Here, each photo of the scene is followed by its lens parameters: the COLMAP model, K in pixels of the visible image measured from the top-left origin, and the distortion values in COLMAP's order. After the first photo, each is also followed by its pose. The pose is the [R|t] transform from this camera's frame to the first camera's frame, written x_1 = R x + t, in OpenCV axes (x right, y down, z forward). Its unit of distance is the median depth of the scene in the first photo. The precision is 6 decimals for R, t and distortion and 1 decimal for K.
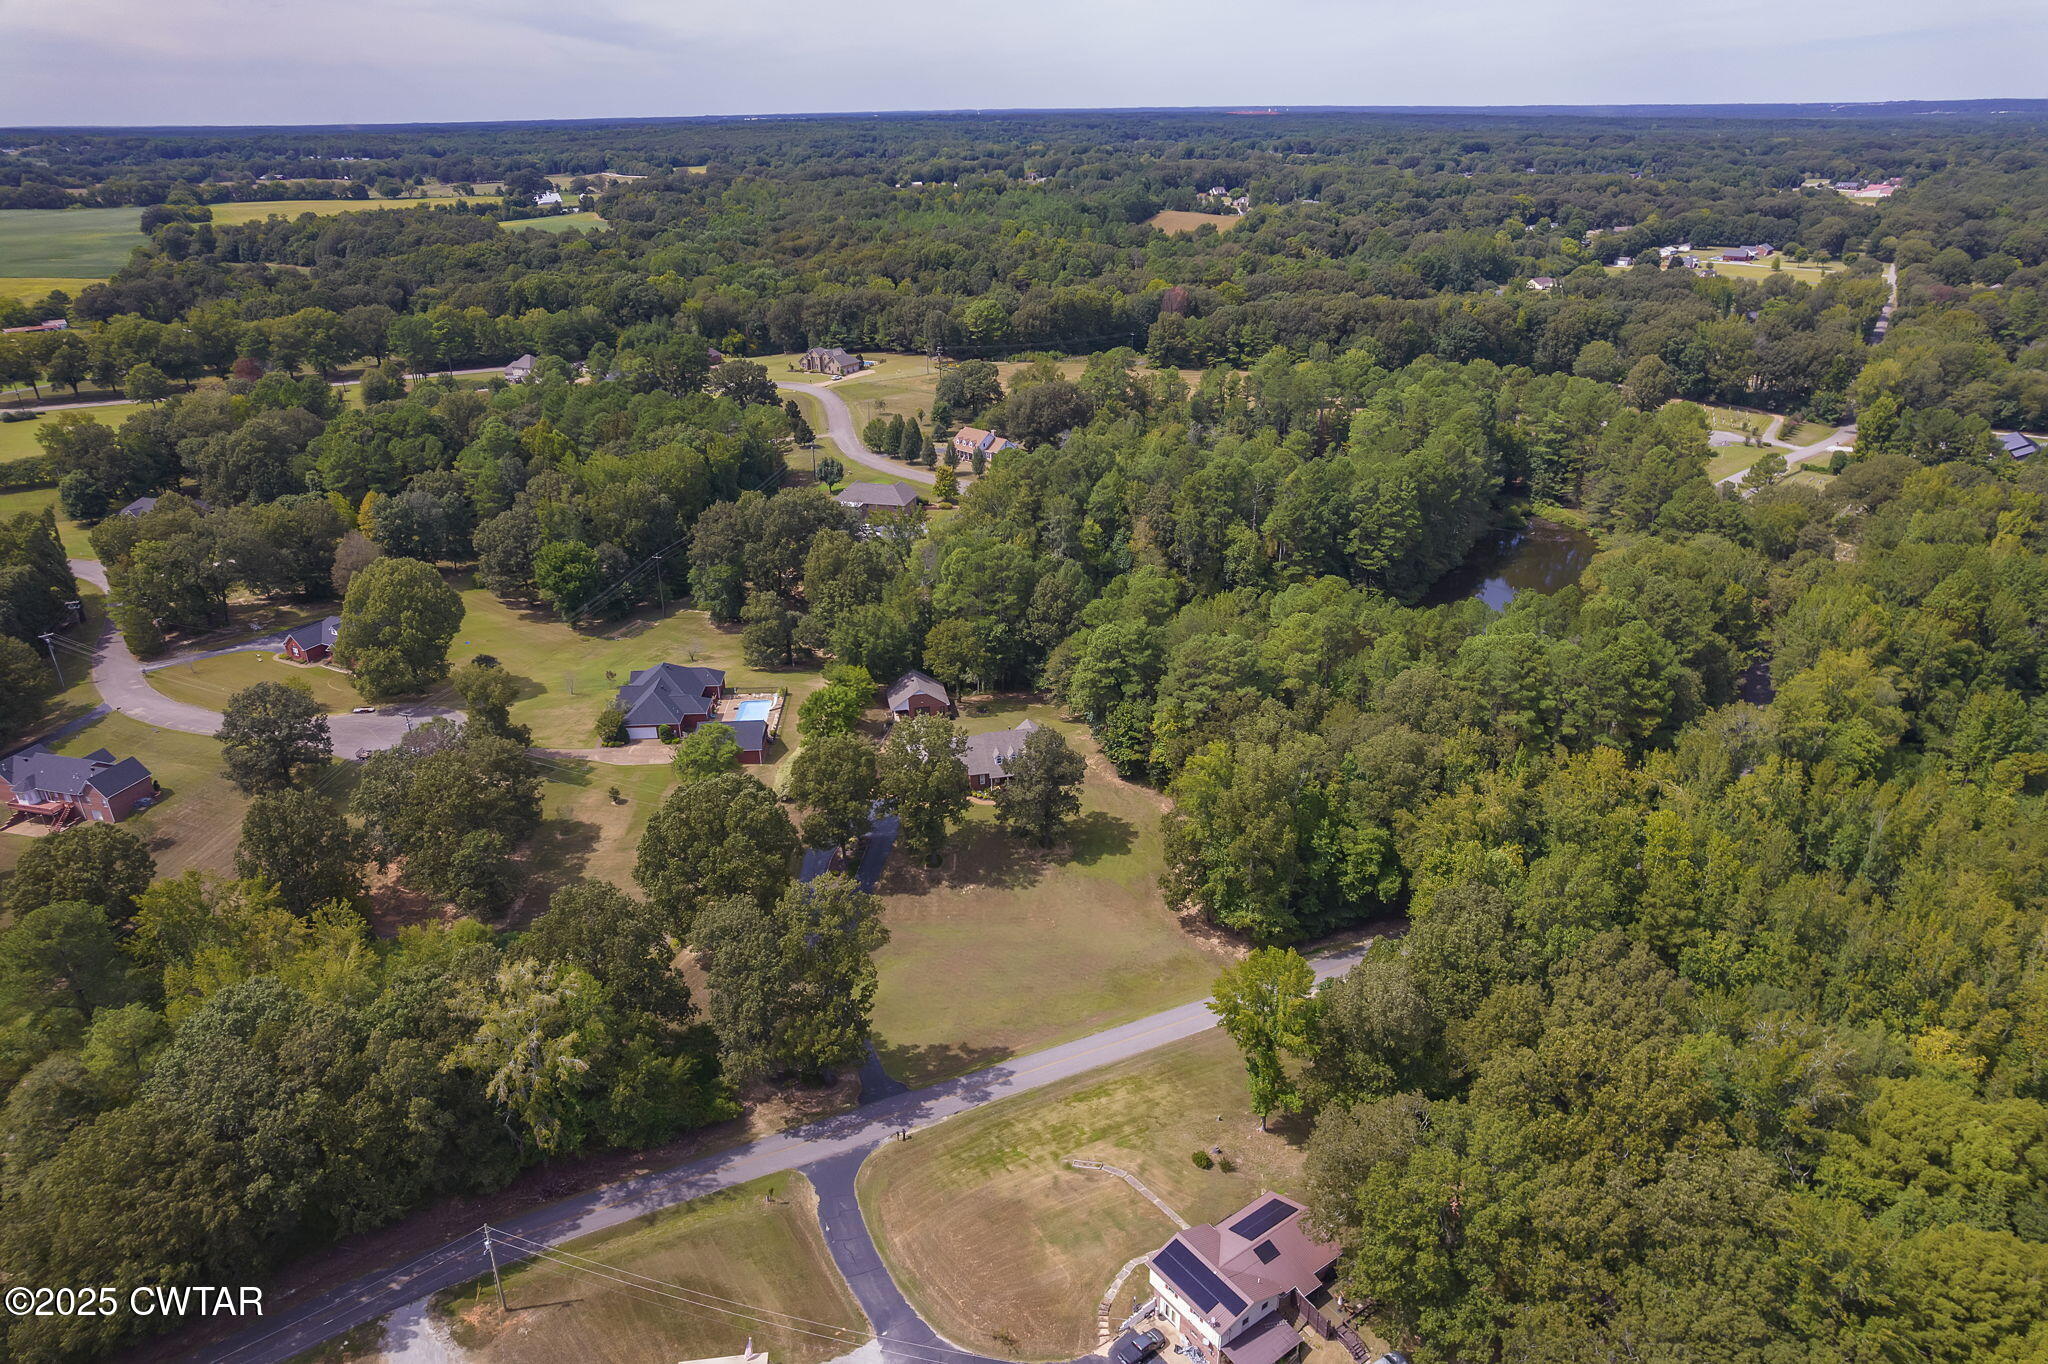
lens RADIAL K [[1319.5, 0, 1029.0], [0, 1319.5, 680.8], [0, 0, 1]] dist [-0.081891, 0.079413]
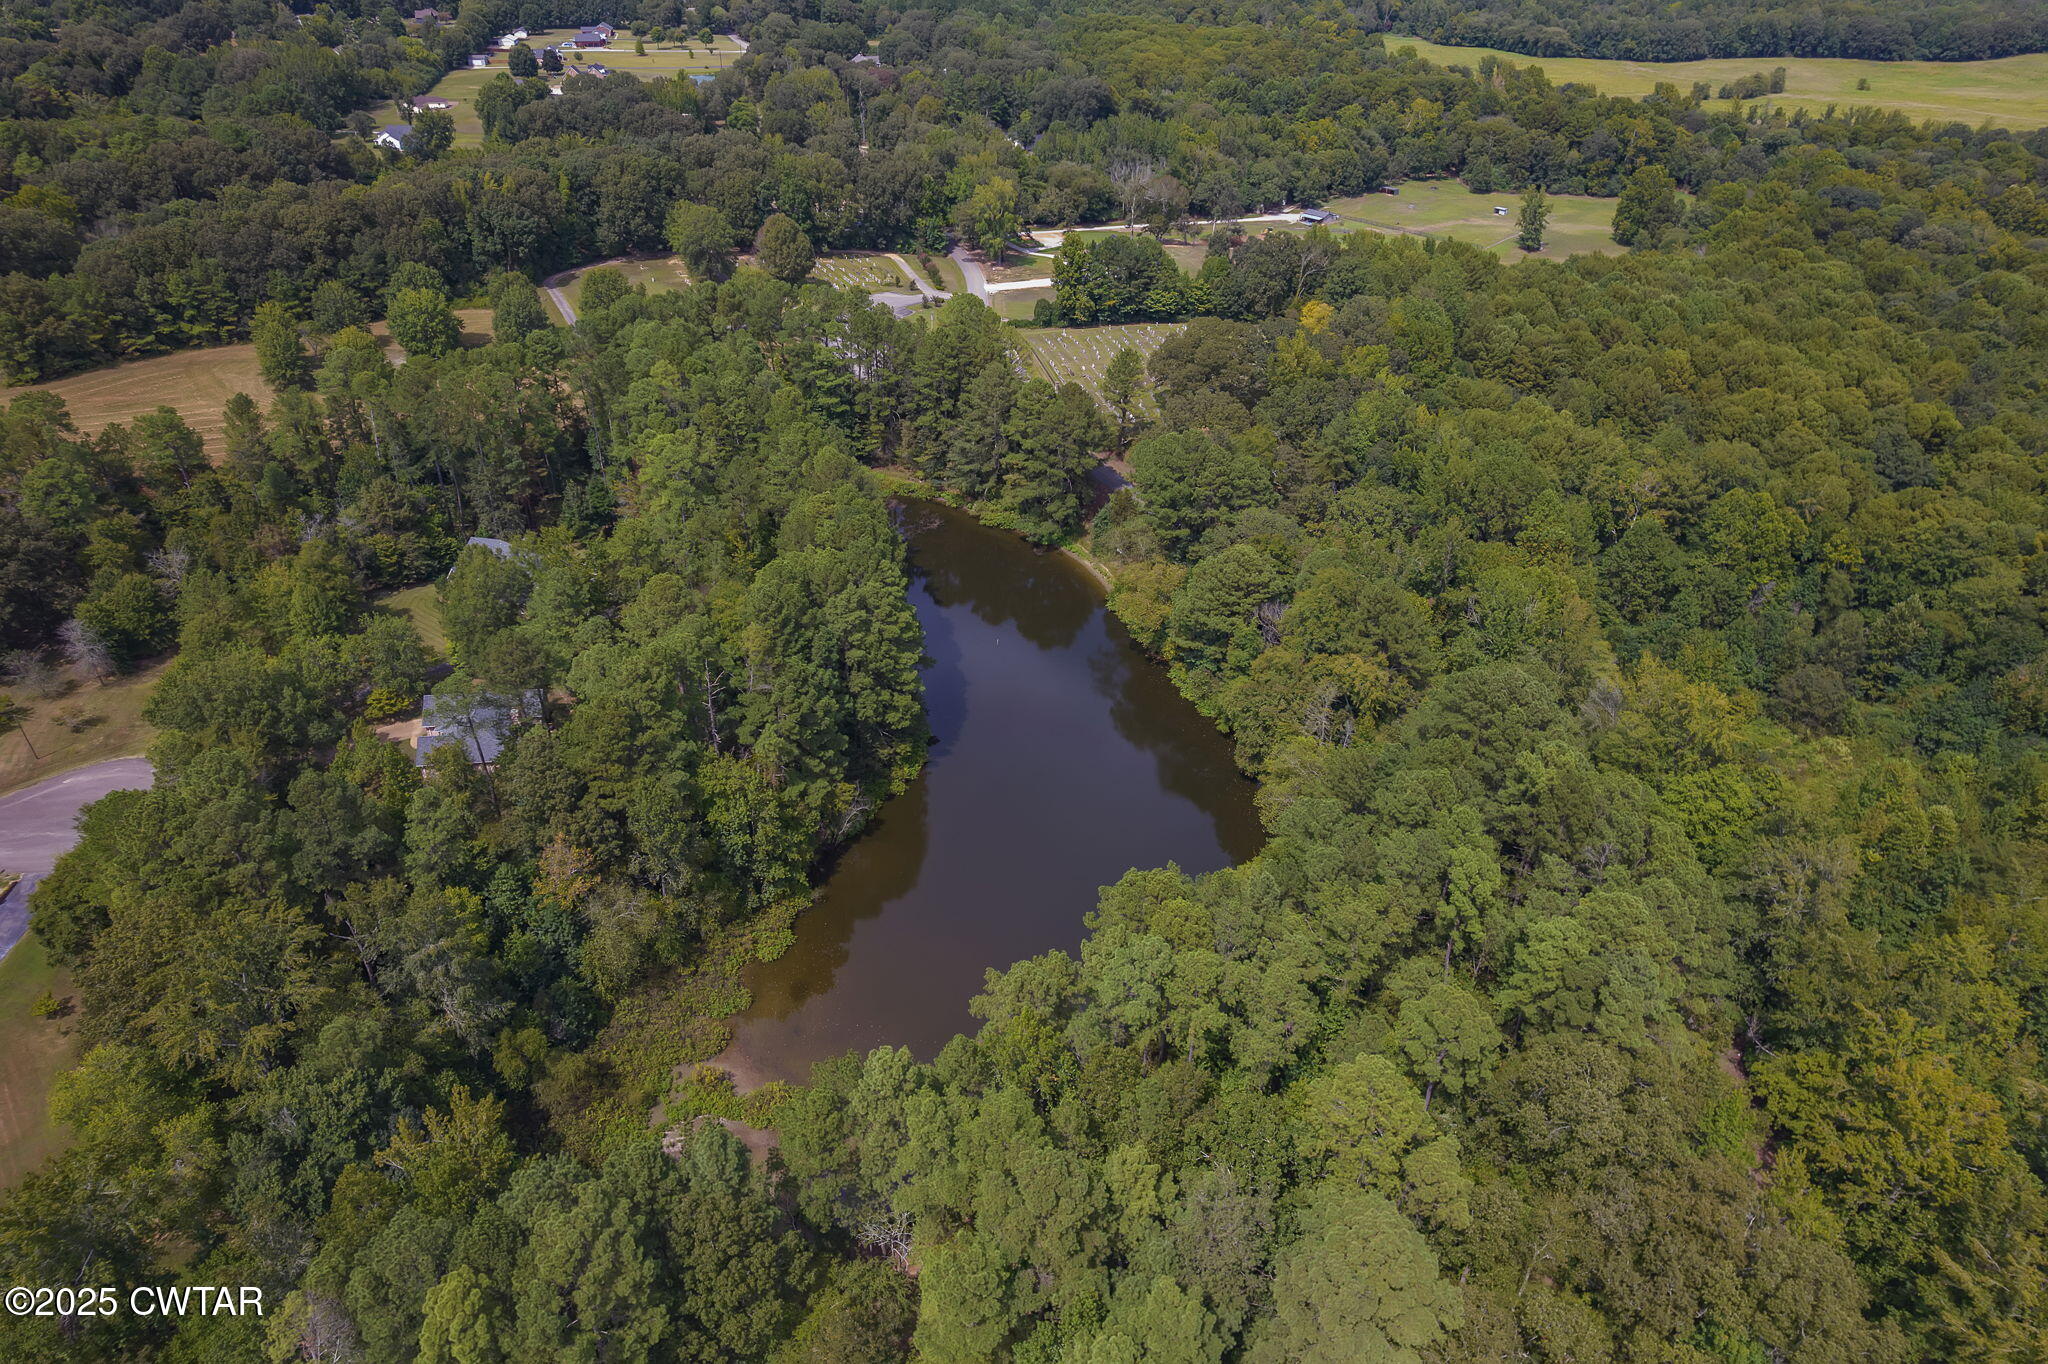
lens RADIAL K [[1319.5, 0, 1029.0], [0, 1319.5, 680.8], [0, 0, 1]] dist [-0.081891, 0.079413]
pose [[0.620420, -0.407463, 0.670115, -0.110589], [0.295680, 0.912917, 0.281346, -0.276604], [-0.726397, 0.023587, 0.686870, 0.574350]]
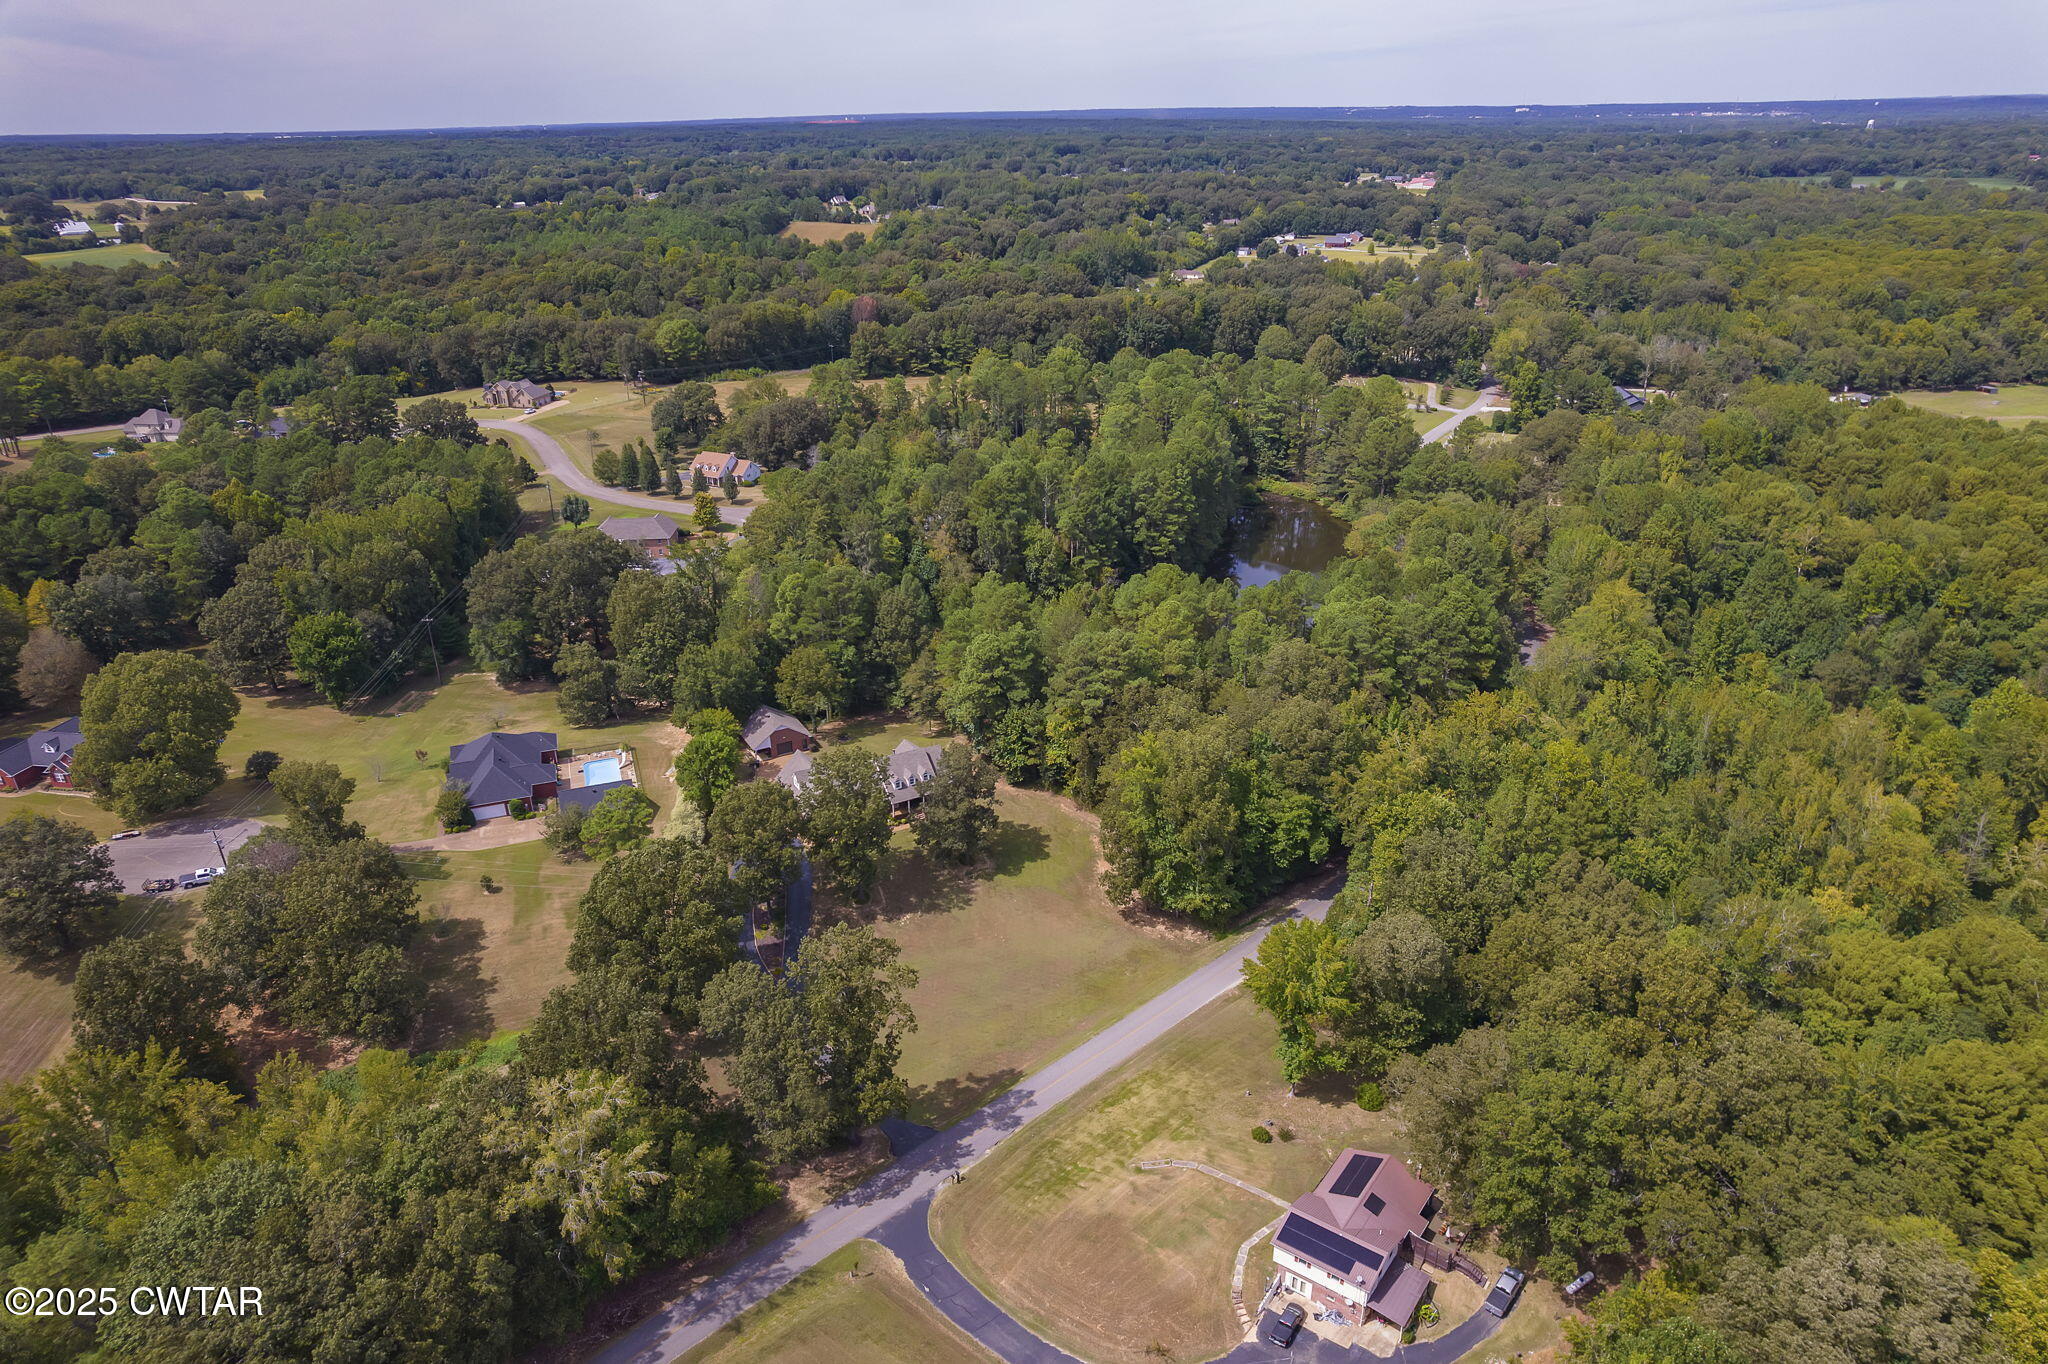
lens RADIAL K [[1319.5, 0, 1029.0], [0, 1319.5, 680.8], [0, 0, 1]] dist [-0.081891, 0.079413]
pose [[0.955757, -0.123027, 0.267194, -0.138835], [0.124669, 0.992139, 0.010877, -0.011064], [-0.266432, 0.022915, 0.963581, 0.025405]]
